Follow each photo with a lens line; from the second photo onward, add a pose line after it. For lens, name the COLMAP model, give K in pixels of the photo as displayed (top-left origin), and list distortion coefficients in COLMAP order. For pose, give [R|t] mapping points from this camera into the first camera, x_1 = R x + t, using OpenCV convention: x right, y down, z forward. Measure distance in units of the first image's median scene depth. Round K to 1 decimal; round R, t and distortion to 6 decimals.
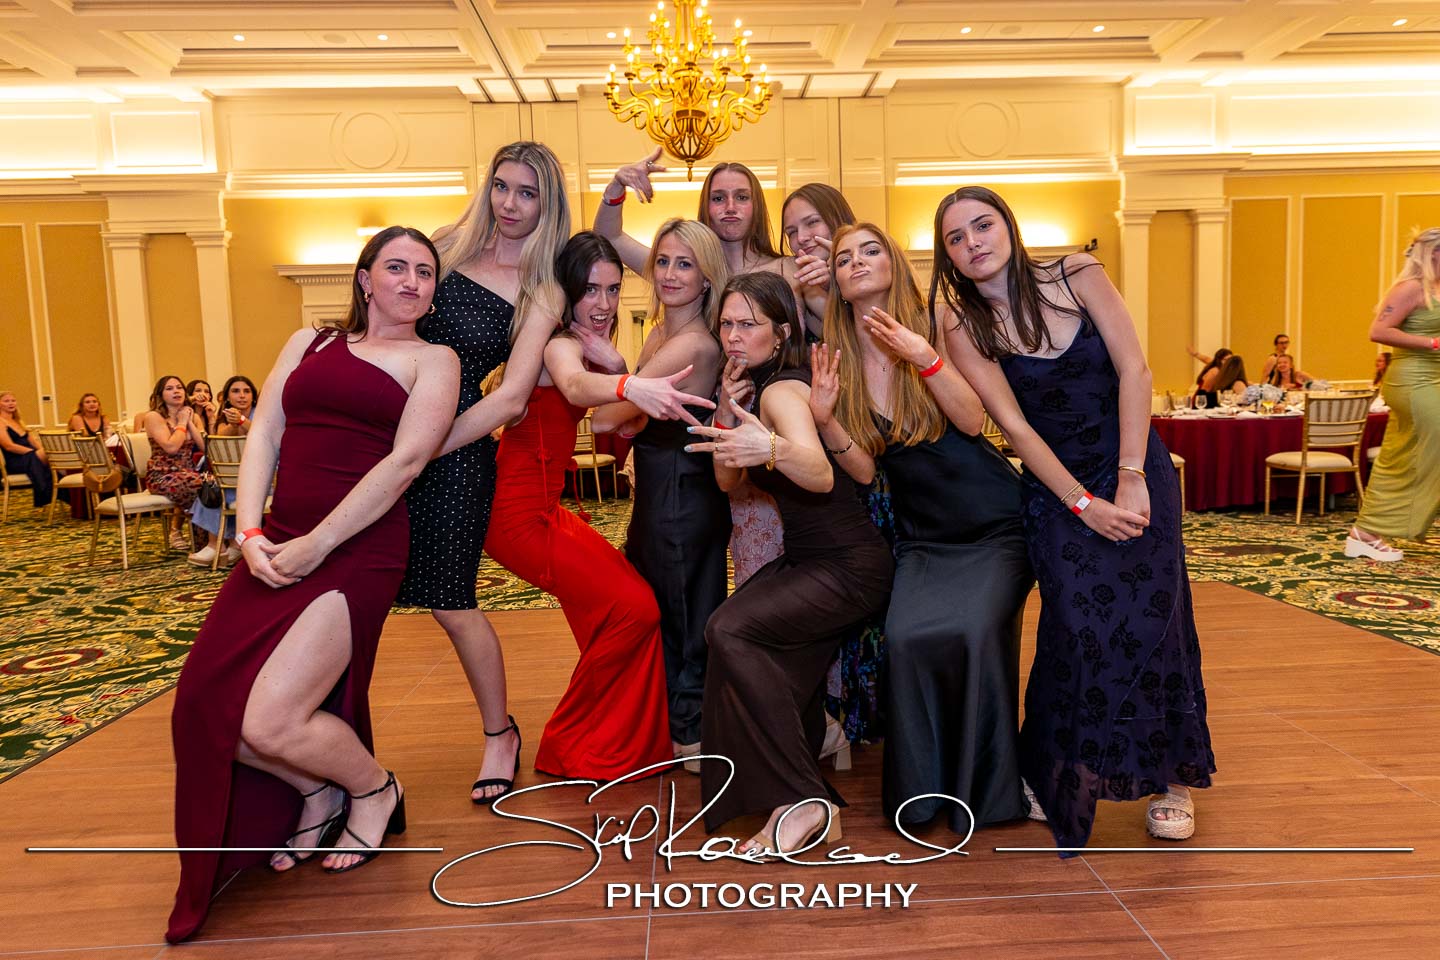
lens RADIAL K [[920.0, 0, 728.9], [0, 920.0, 468.5], [0, 0, 1]] dist [0.017278, -0.002010]
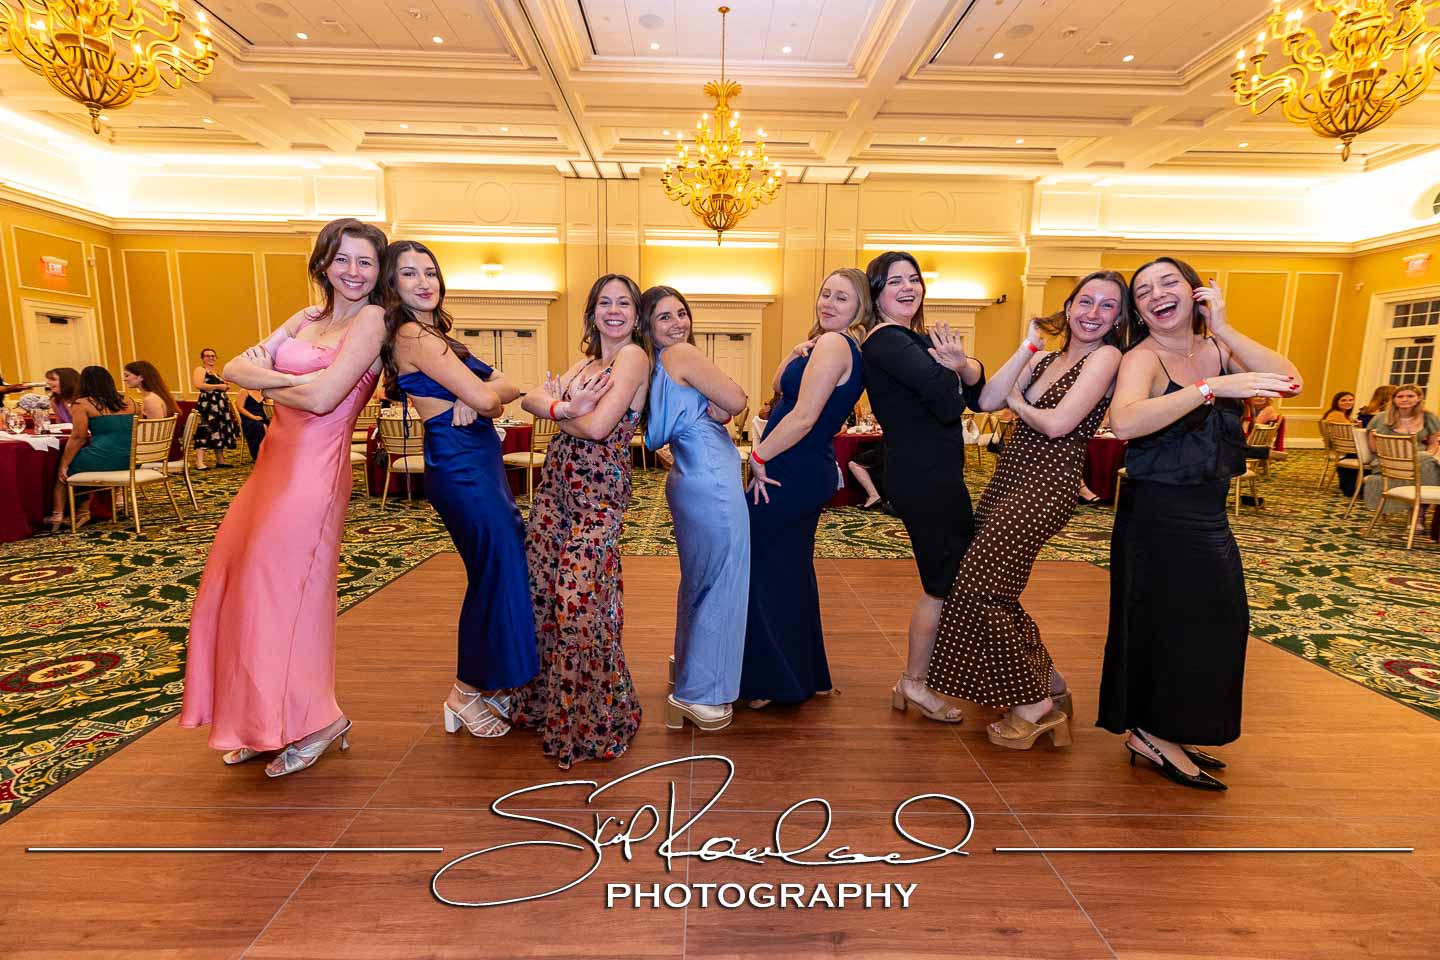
lens RADIAL K [[641.4, 0, 710.5], [0, 641.4, 475.8], [0, 0, 1]] dist [0.007214, 0.000685]
pose [[0.998304, 0.051480, -0.027183, -0.011097], [-0.049804, 0.997010, 0.059084, -0.020593], [0.030143, -0.057630, 0.997883, 0.006149]]
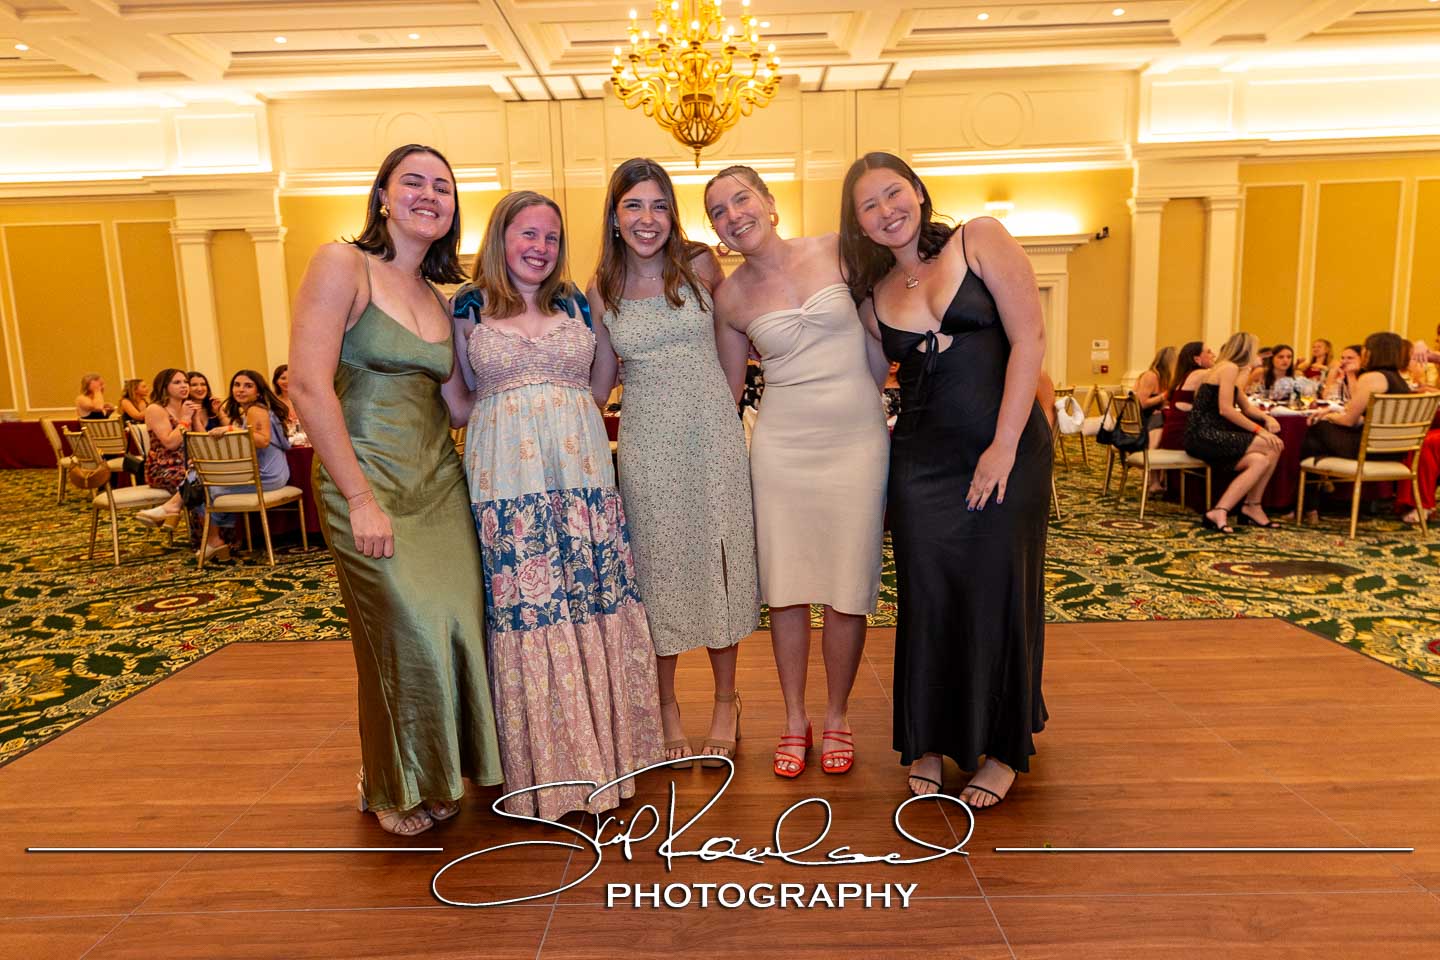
lens RADIAL K [[806.4, 0, 715.0], [0, 806.4, 476.6], [0, 0, 1]] dist [0.013008, -0.001565]
pose [[0.998432, 0.008435, -0.055342, 0.028064], [-0.005807, 0.998855, 0.047476, -0.022804], [0.055679, -0.047080, 0.997338, 0.123017]]
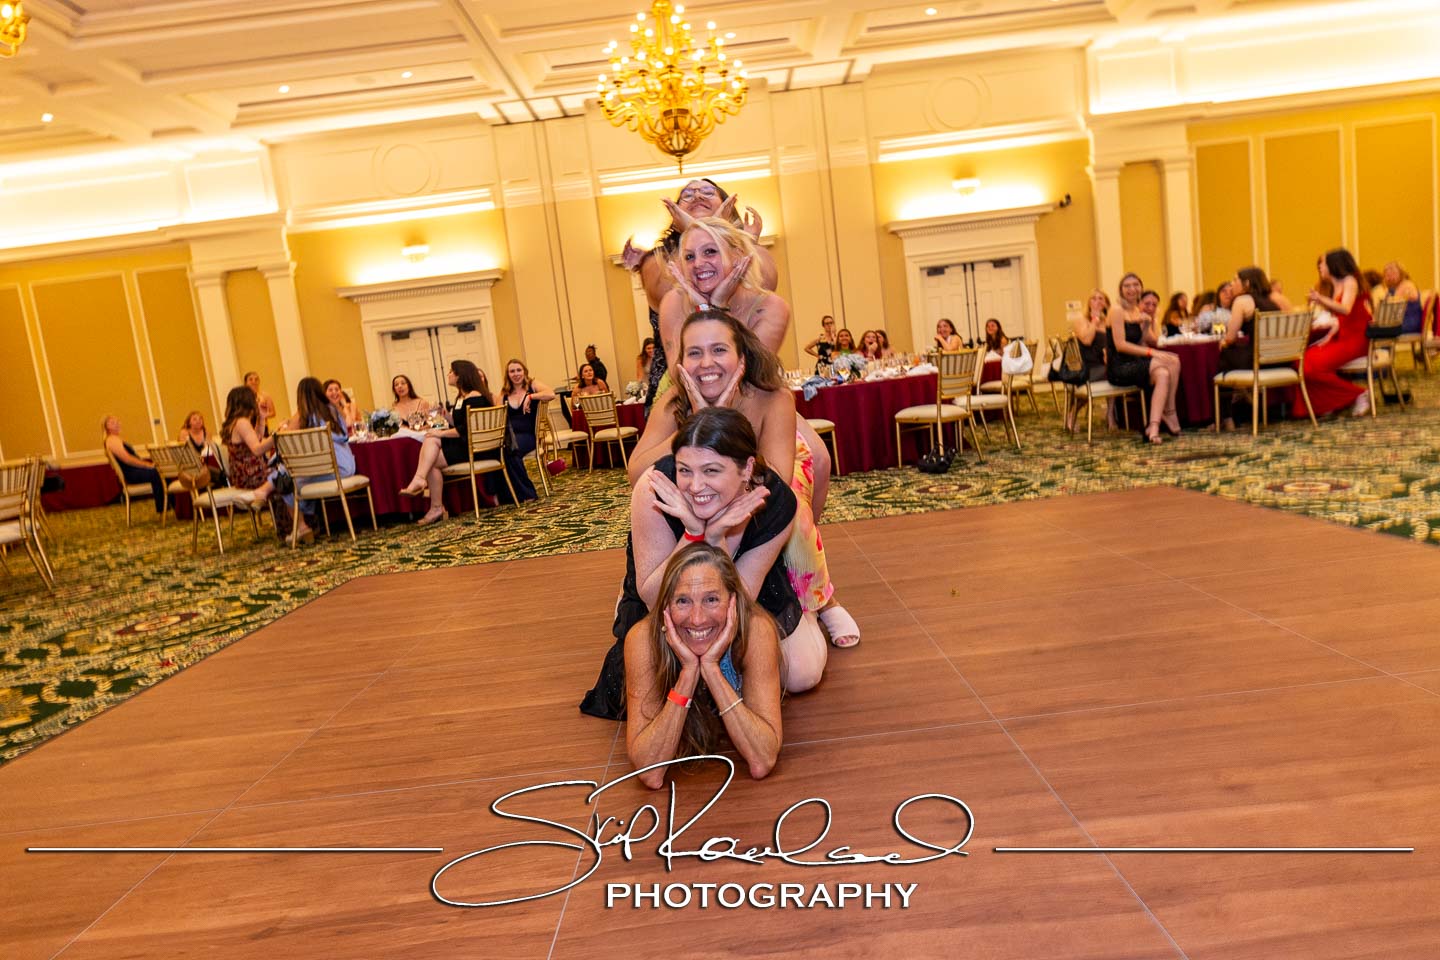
lens RADIAL K [[832.3, 0, 721.2], [0, 832.3, 474.0], [0, 0, 1]] dist [0.000780, 0.001267]
pose [[0.995390, -0.079595, -0.053505, 0.031406], [0.081576, 0.996020, 0.035918, 0.016662], [0.050433, -0.040117, 0.997921, -0.012493]]
